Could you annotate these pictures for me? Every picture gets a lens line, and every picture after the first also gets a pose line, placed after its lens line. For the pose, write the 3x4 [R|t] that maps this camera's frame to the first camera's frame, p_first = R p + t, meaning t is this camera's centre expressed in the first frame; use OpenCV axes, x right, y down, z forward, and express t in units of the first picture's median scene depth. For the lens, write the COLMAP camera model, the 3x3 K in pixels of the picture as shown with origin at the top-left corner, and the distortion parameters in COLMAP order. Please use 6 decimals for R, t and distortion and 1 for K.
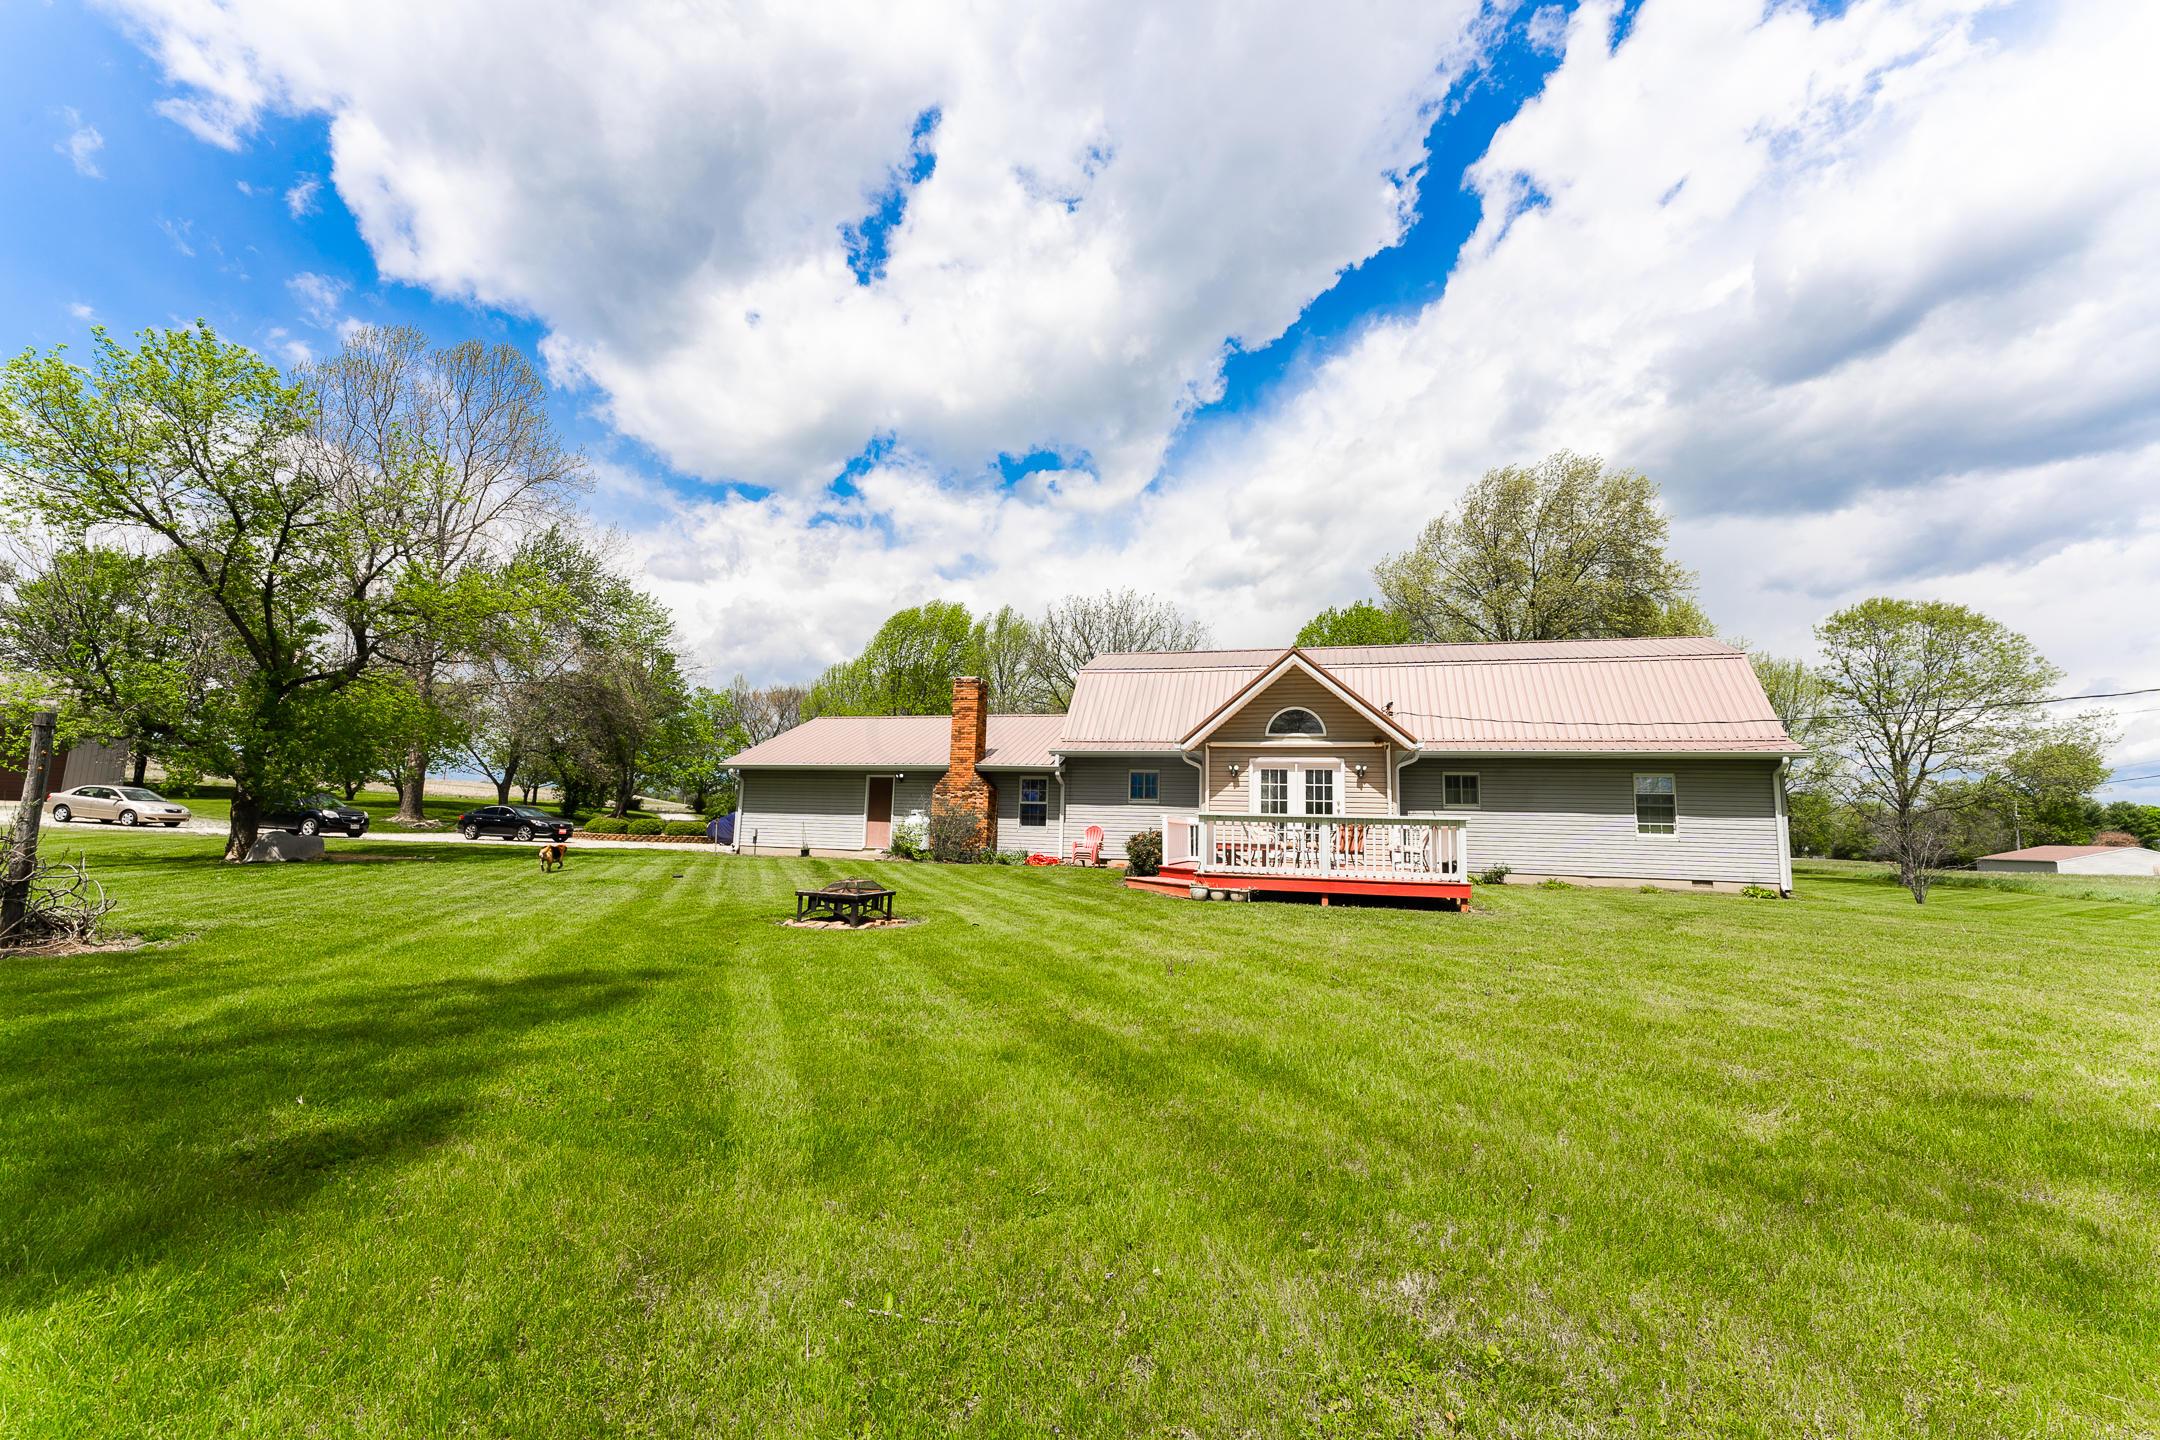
lens RADIAL K [[865.4, 0, 1080.0], [0, 865.4, 720.0], [0, 0, 1]] dist [0.006854, -0.000547]
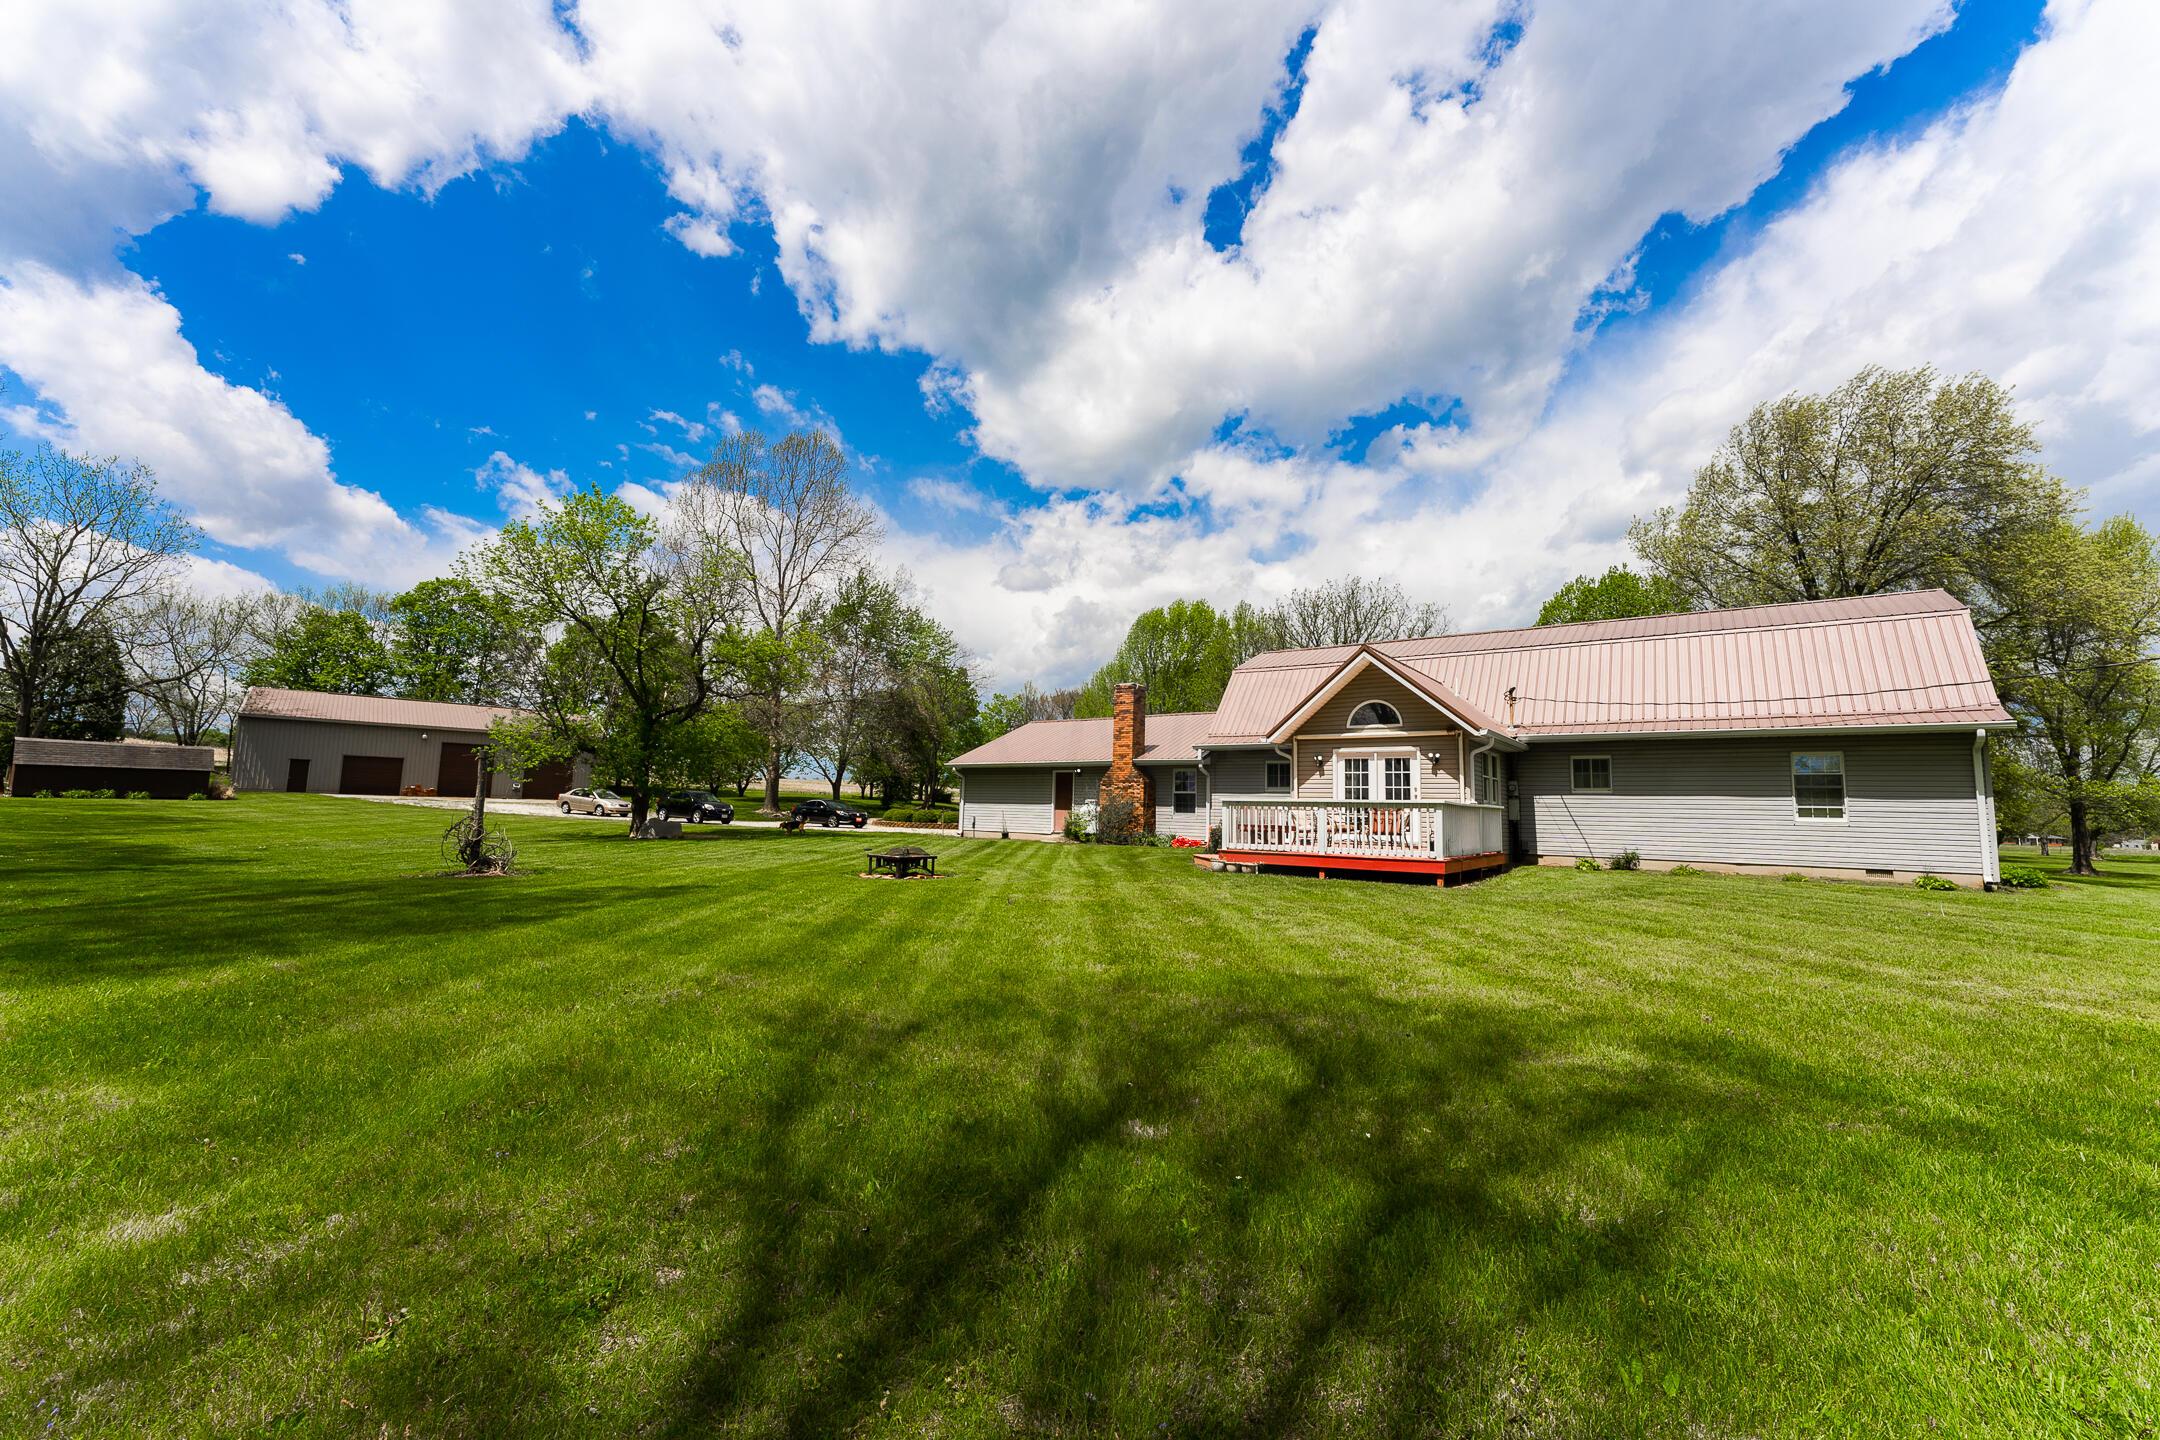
lens RADIAL K [[865.4, 0, 1080.0], [0, 865.4, 720.0], [0, 0, 1]] dist [0.006854, -0.000547]
pose [[0.938873, -0.040506, -0.341873, 0.208650], [0.043568, 0.999050, 0.001279, -0.005685], [0.341496, -0.016096, 0.939745, -0.102359]]
